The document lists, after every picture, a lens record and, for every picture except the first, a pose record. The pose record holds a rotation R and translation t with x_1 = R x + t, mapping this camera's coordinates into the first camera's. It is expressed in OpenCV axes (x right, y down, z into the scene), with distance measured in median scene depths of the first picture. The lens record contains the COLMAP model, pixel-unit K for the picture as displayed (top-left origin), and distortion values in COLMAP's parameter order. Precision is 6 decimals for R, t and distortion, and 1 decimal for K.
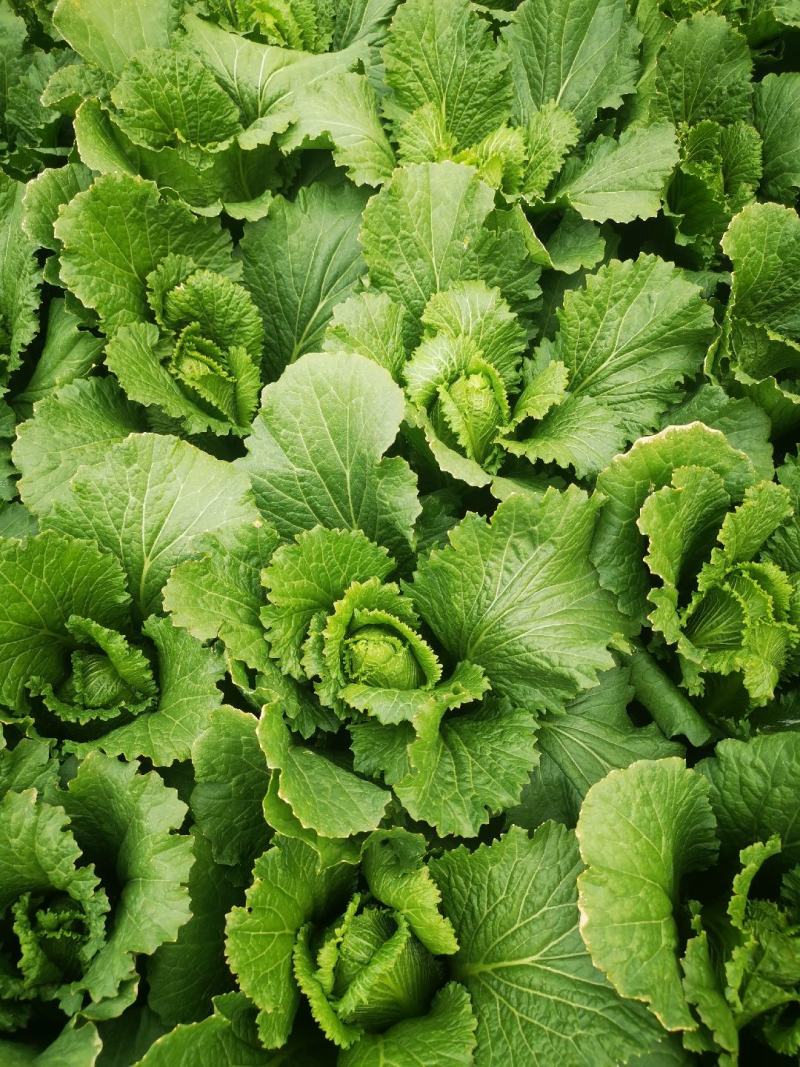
lens RADIAL K [[807.3, 0, 402.1], [0, 807.3, 533.5], [0, 0, 1]] dist [0.011001, 0.001331]
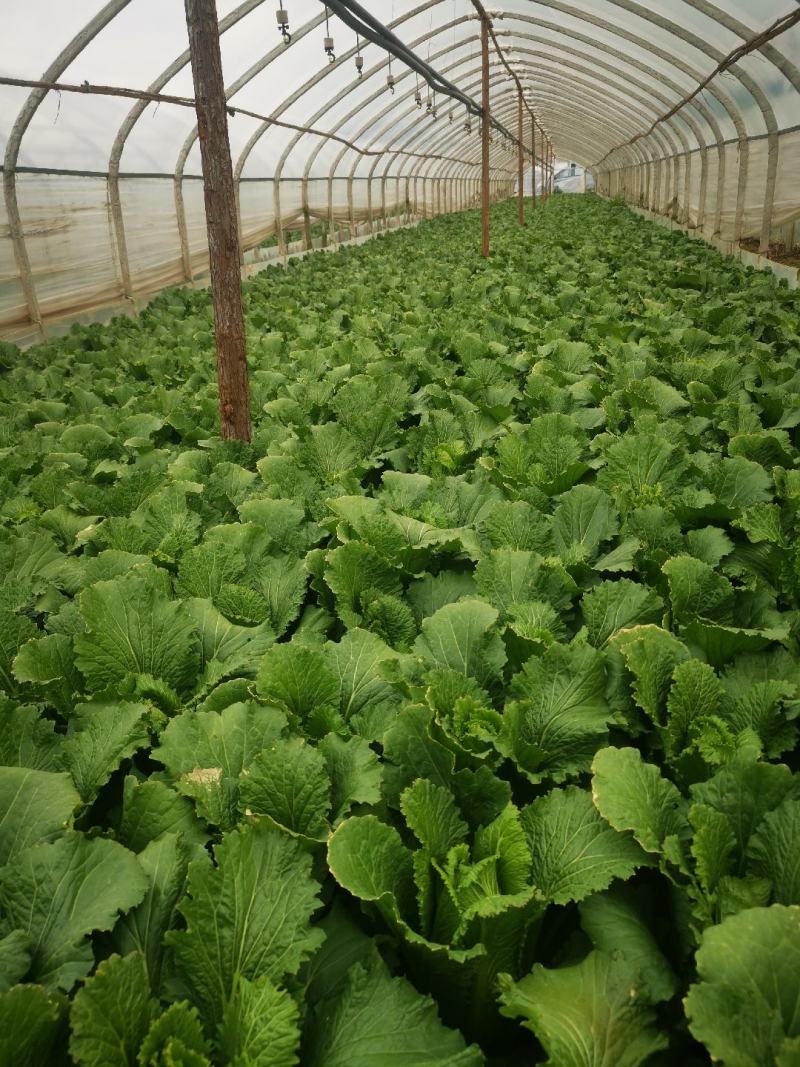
lens RADIAL K [[768.3, 0, 399.3], [0, 768.3, 533.7], [0, 0, 1]] dist [-0.011341, -0.001343]
pose [[0.993307, 0.019491, -0.113848, -0.022381], [-0.089376, 0.754054, -0.650702, 0.744425], [0.073165, 0.656523, 0.750750, -0.436929]]
